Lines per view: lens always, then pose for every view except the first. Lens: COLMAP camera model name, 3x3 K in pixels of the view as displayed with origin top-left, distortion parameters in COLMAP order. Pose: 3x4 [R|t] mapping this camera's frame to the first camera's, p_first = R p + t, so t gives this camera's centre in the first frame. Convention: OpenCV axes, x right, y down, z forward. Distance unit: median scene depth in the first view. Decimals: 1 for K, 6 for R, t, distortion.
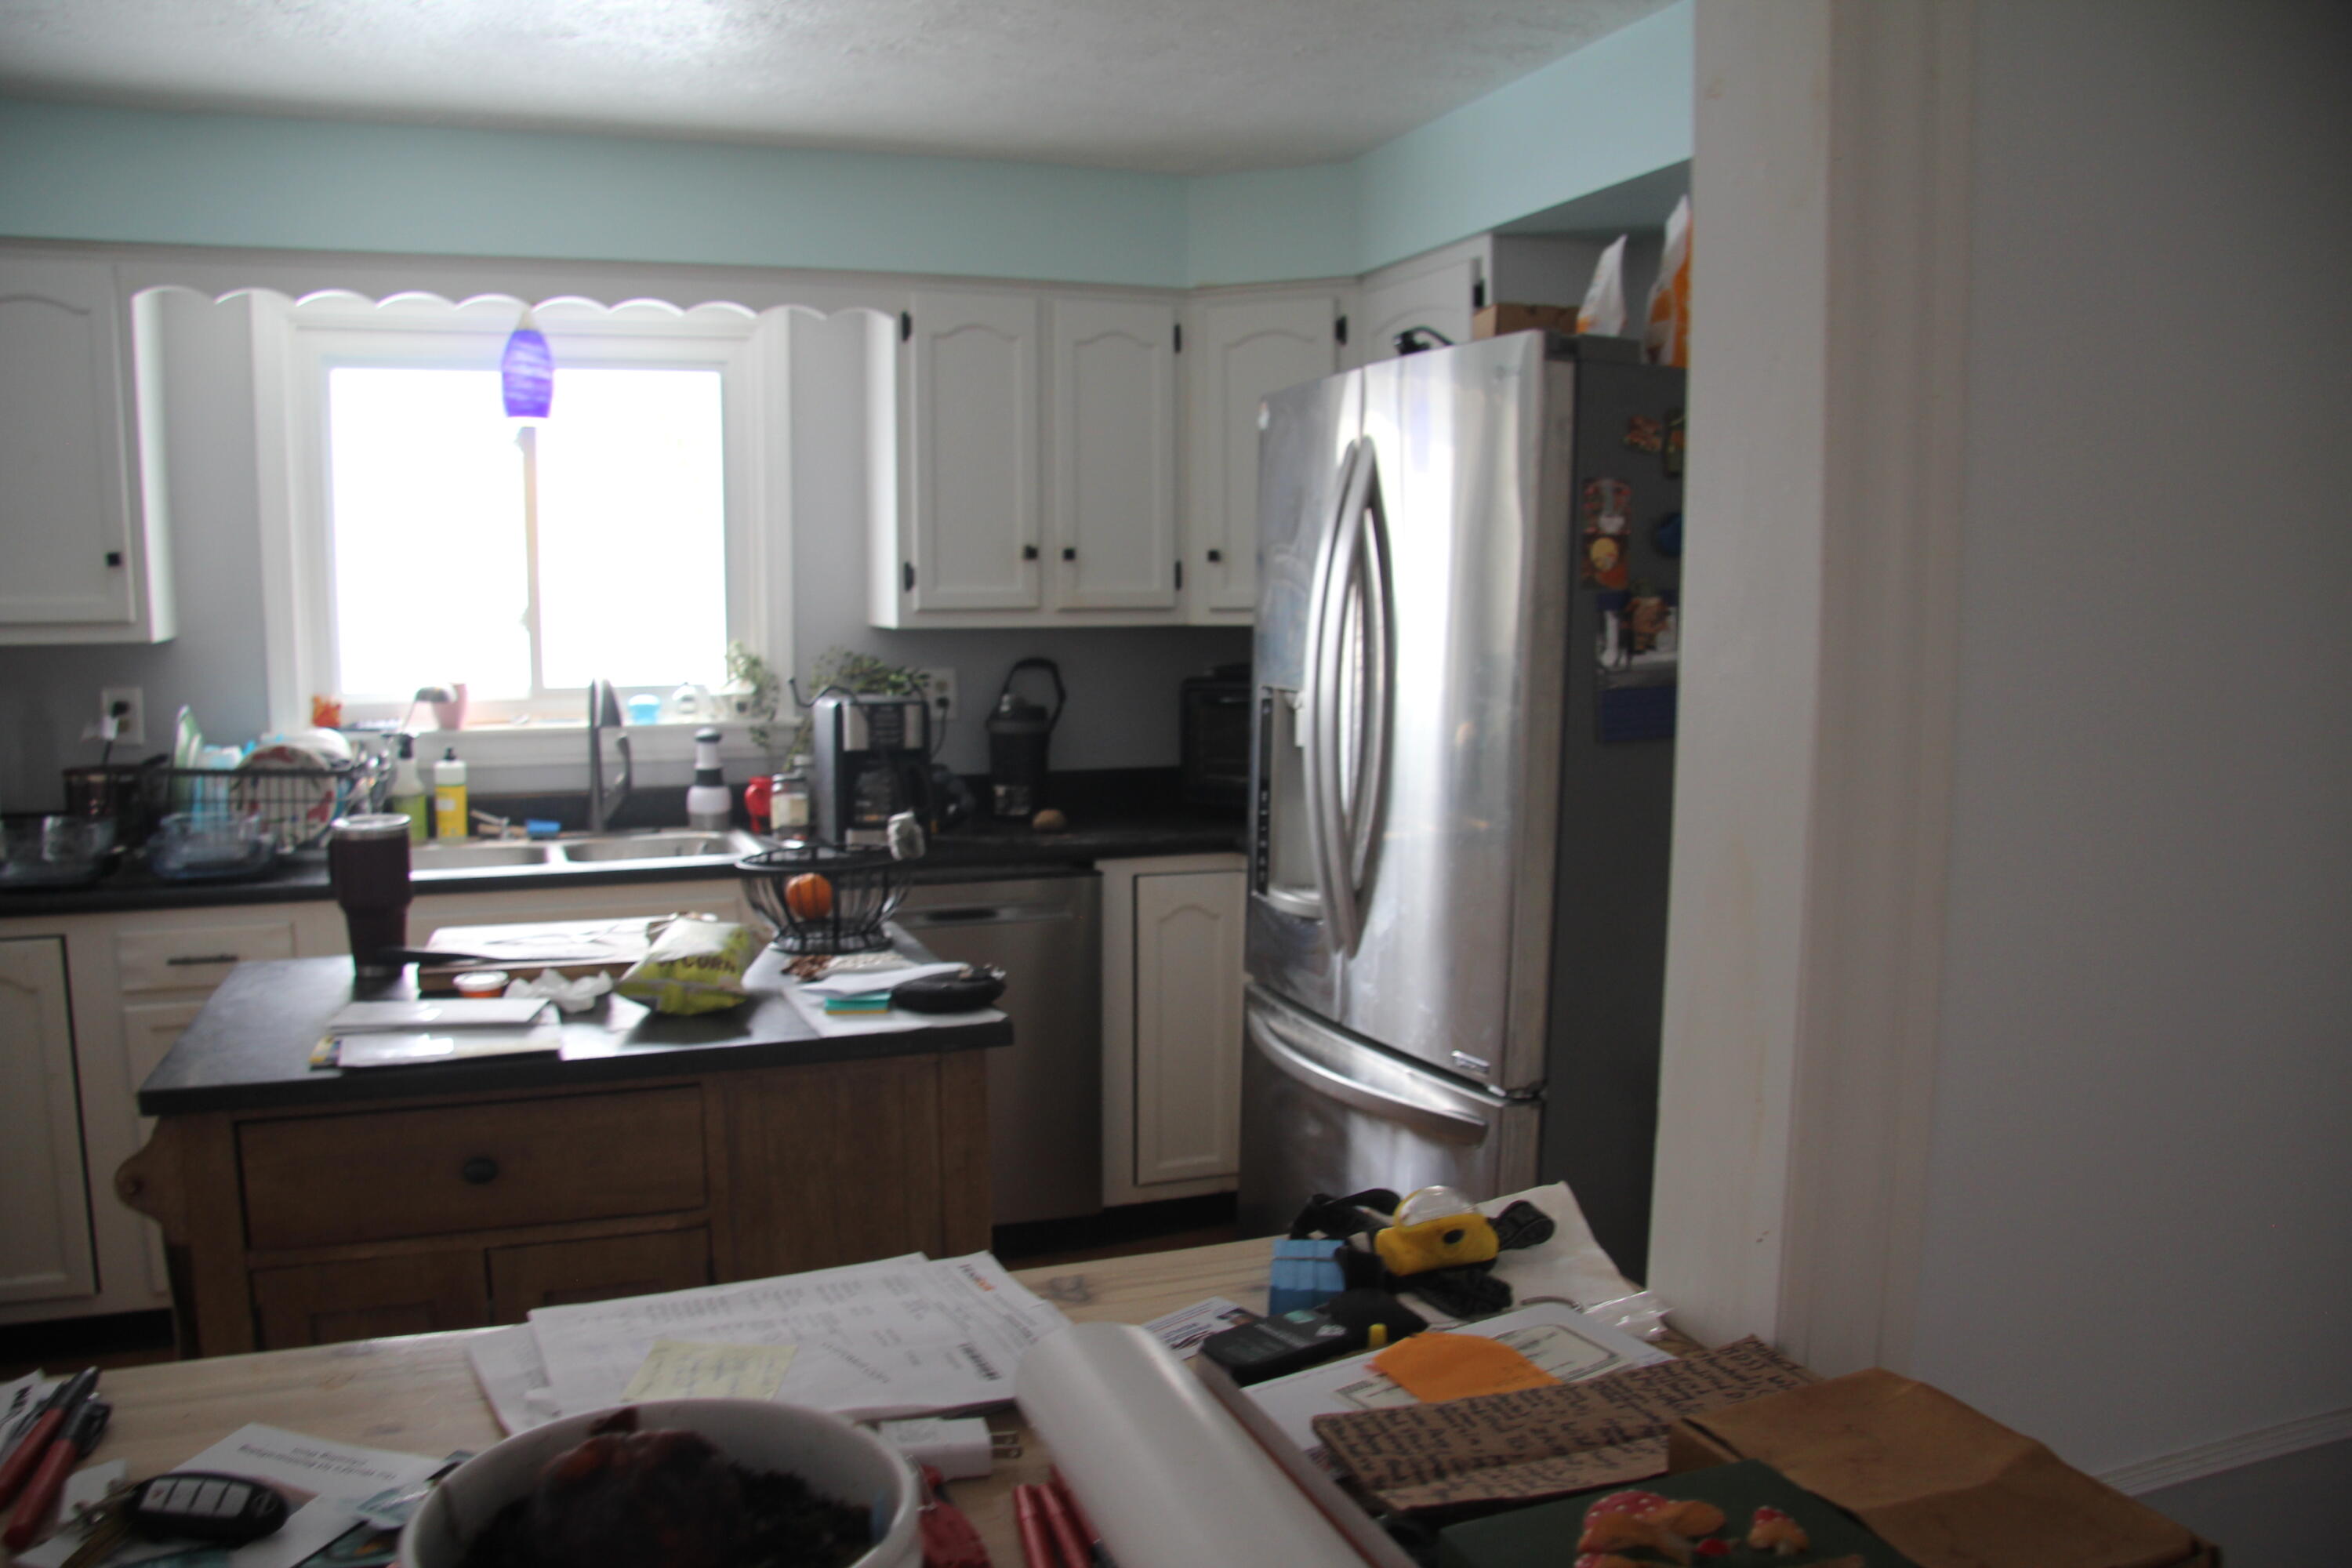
lens RADIAL K [[1774.3, 0, 1154.0], [0, 1774.3, 826.6], [0, 0, 1]] dist [-0.183775, 0.128567]
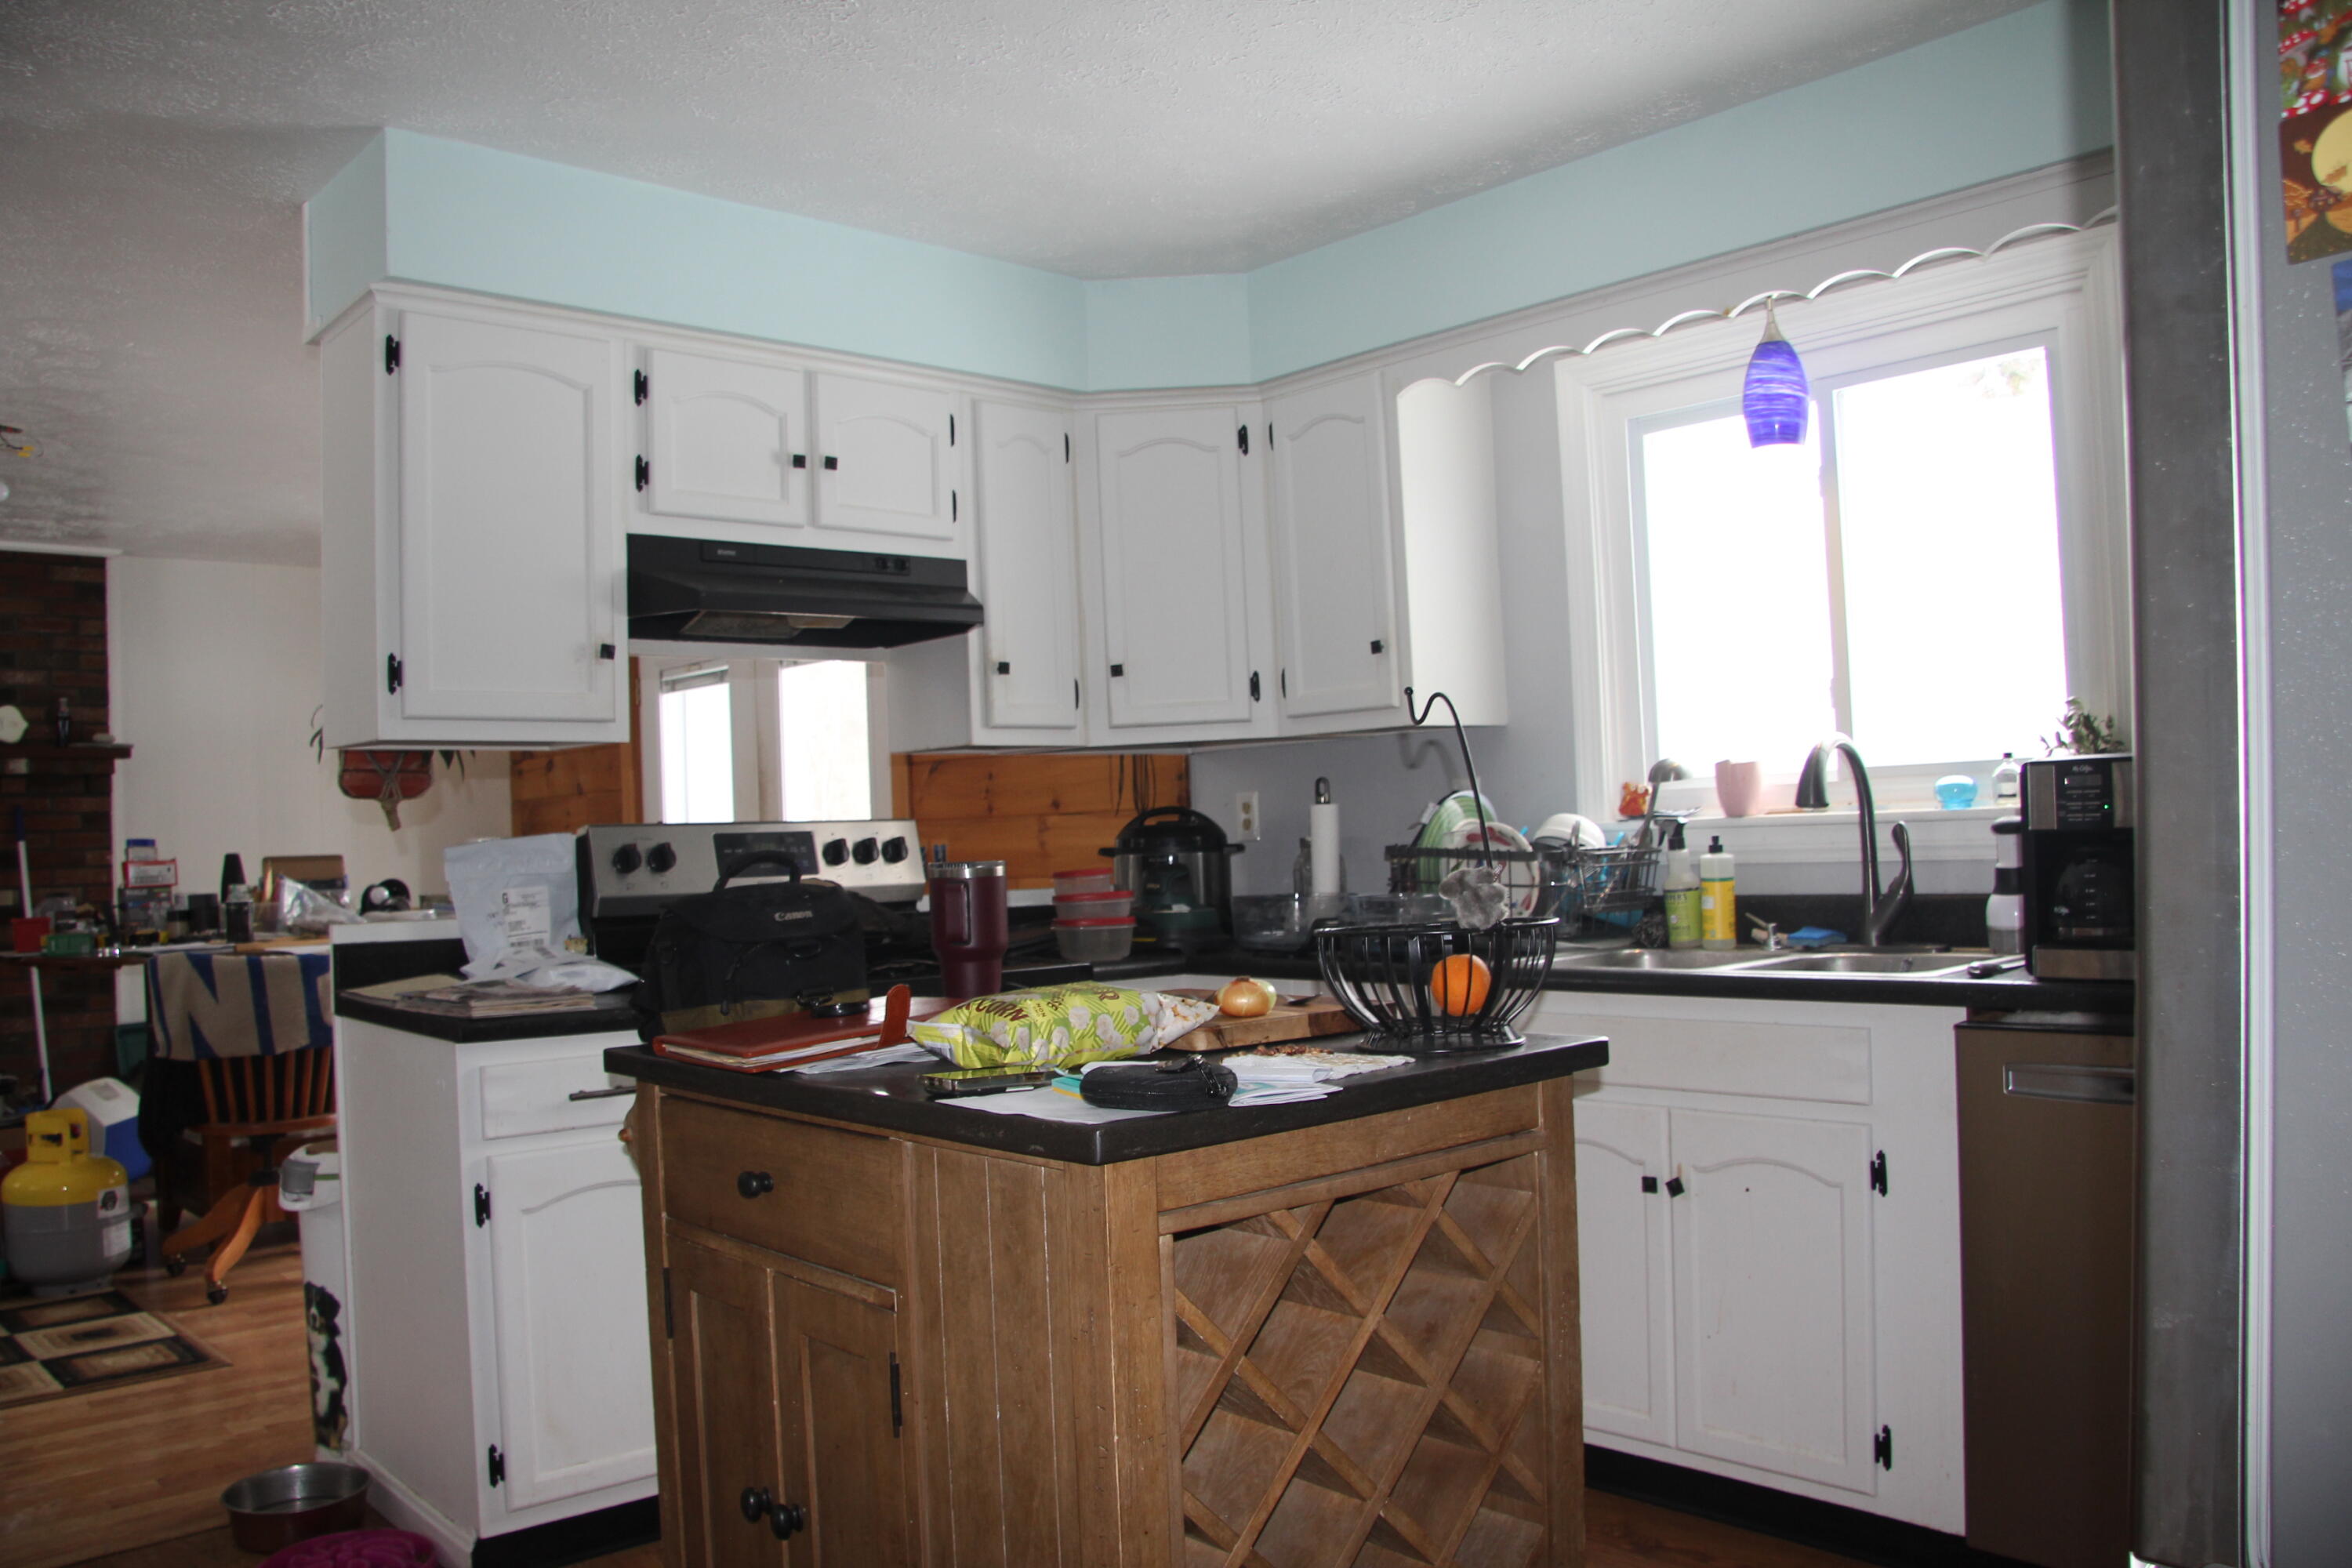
lens RADIAL K [[1774.3, 0, 1154.0], [0, 1774.3, 826.6], [0, 0, 1]] dist [-0.183775, 0.128567]
pose [[0.374639, -0.014871, -0.927051, 0.332673], [-0.082855, 0.995334, -0.049450, 0.017328], [0.923461, 0.095337, 0.371659, 0.462974]]
